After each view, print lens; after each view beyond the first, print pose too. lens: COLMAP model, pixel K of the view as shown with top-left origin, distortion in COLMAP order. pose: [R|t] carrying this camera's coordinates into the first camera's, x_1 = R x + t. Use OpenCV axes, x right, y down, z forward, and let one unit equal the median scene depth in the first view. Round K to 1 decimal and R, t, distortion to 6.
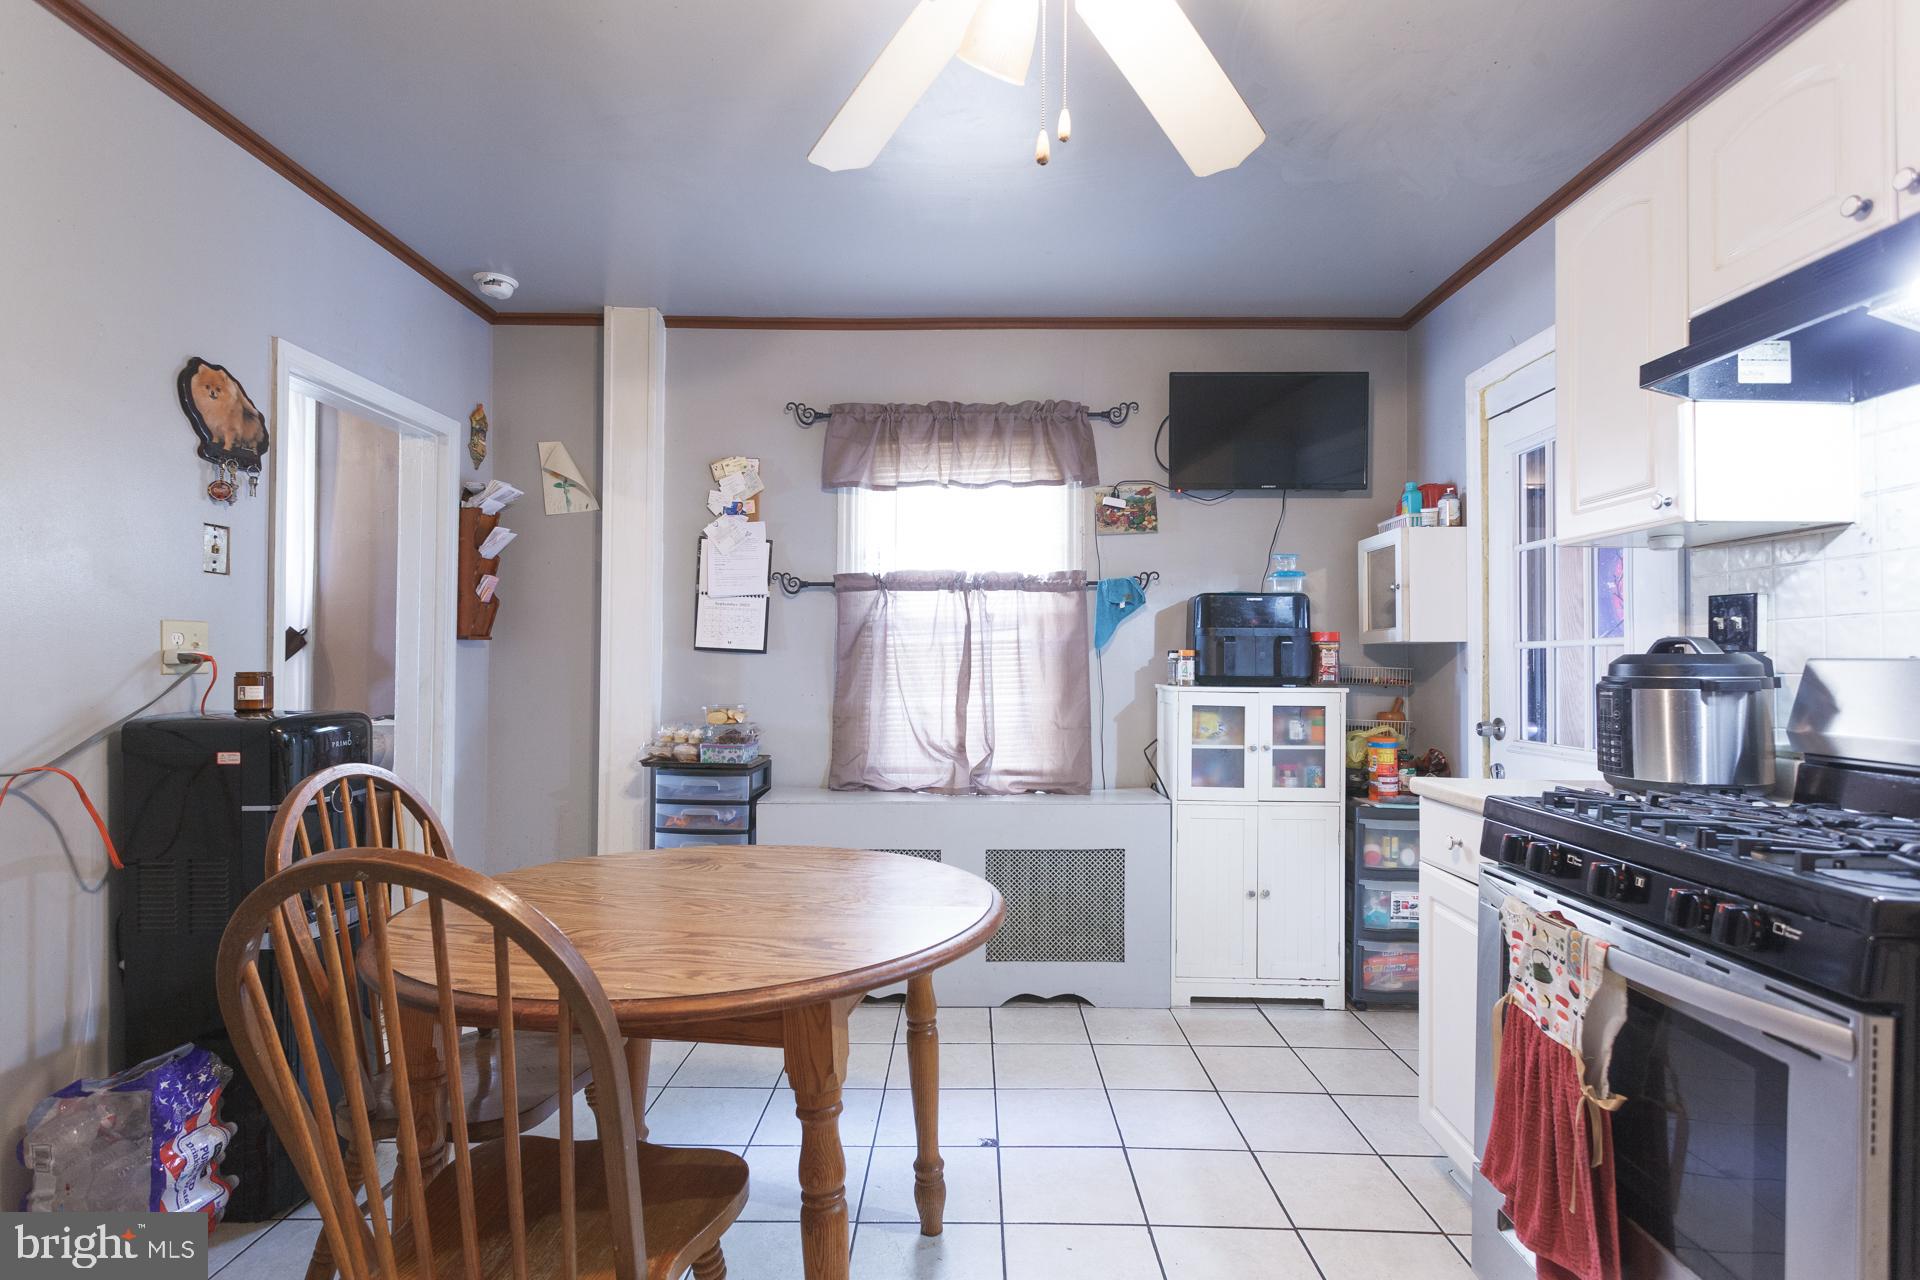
lens RADIAL K [[916.8, 0, 961.4], [0, 916.8, 644.8], [0, 0, 1]] dist [0.001255, 0.004343]
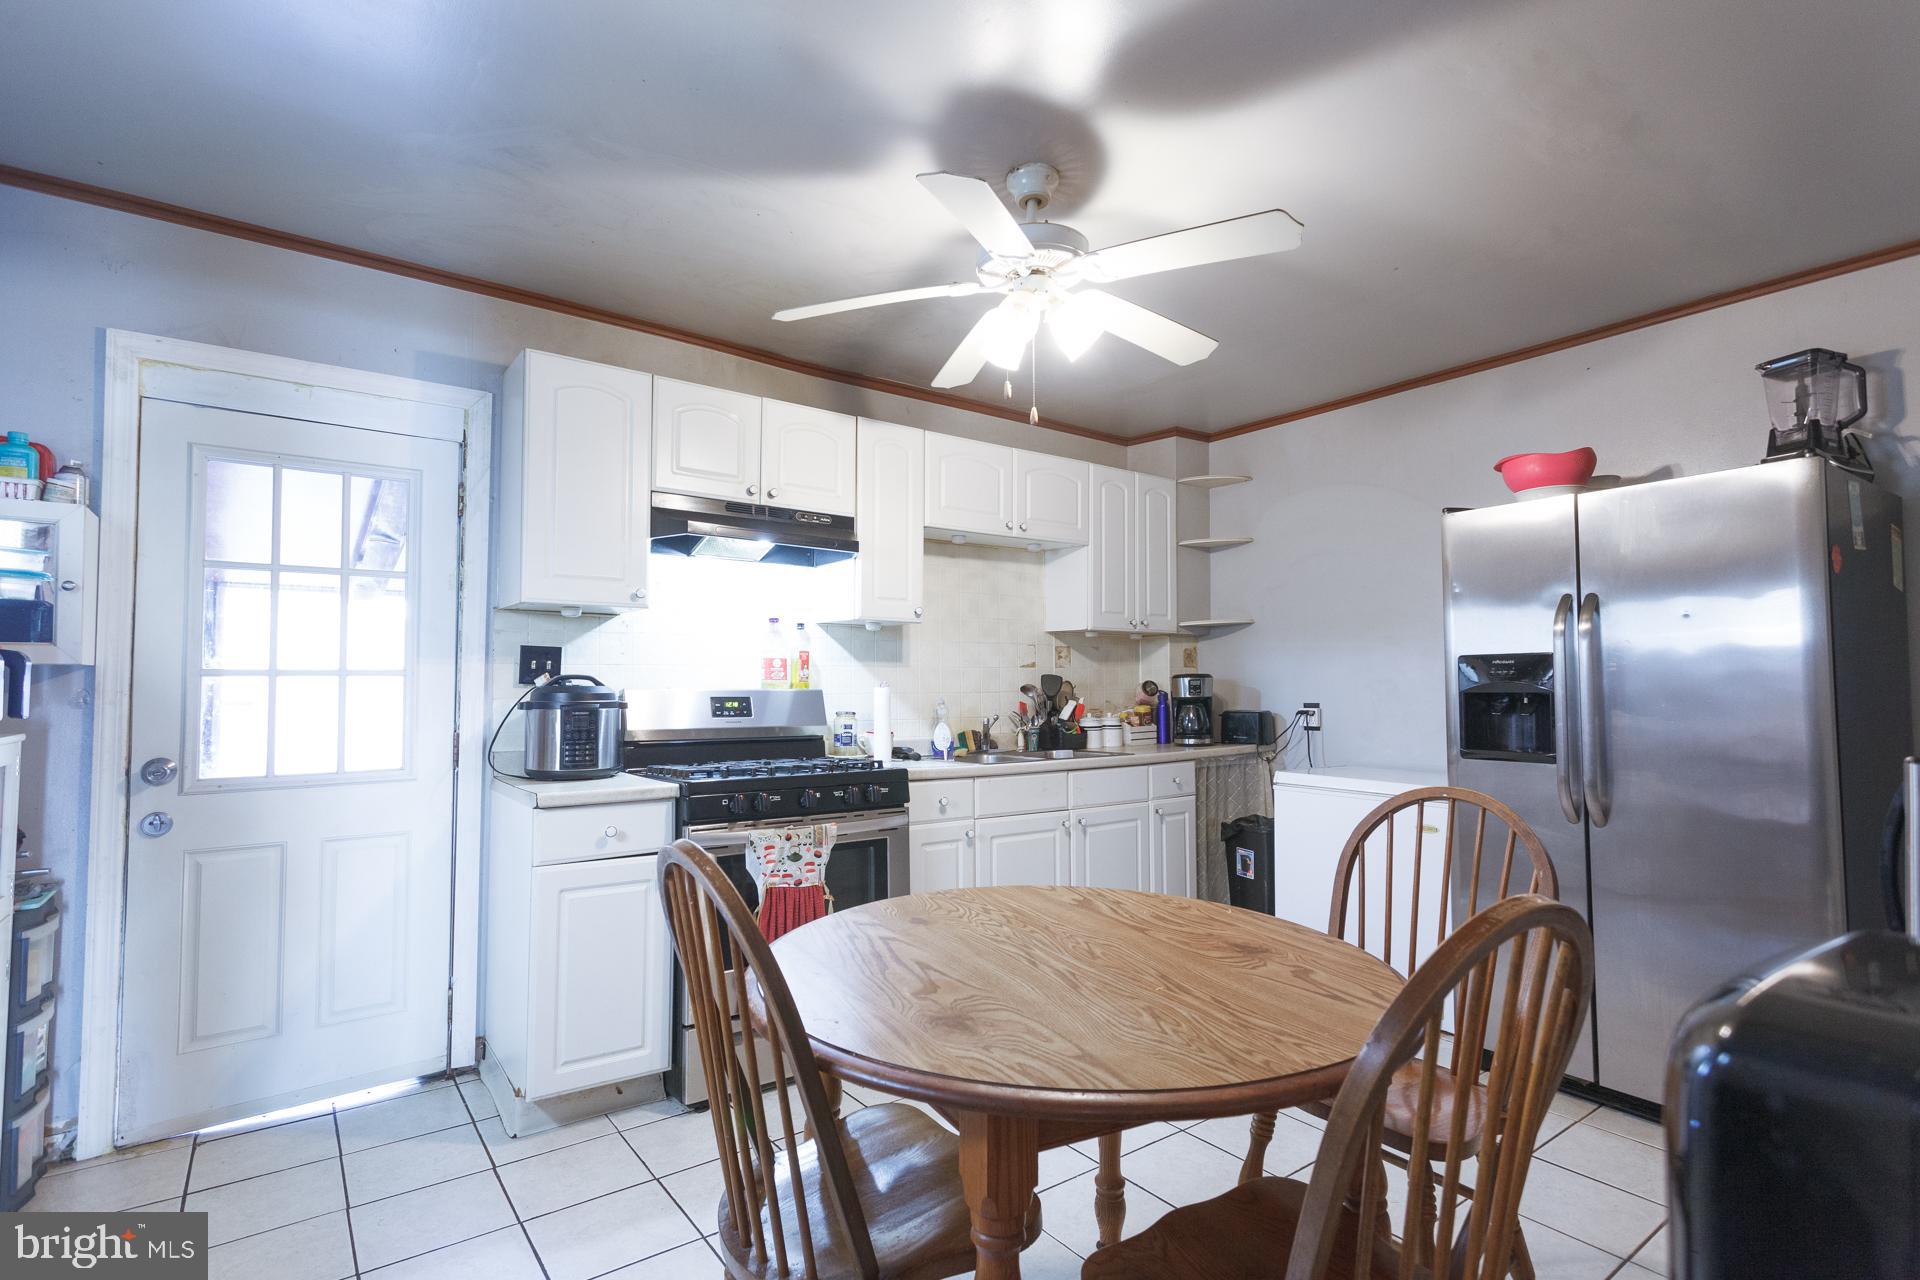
lens RADIAL K [[916.8, 0, 949.7], [0, 916.8, 647.7], [0, 0, 1]] dist [0.001255, 0.004343]
pose [[-0.597746, 0.030085, 0.801121, -0.498534], [-0.017783, 0.998552, -0.050768, 0.007567], [-0.801488, -0.044593, -0.596346, 0.869330]]
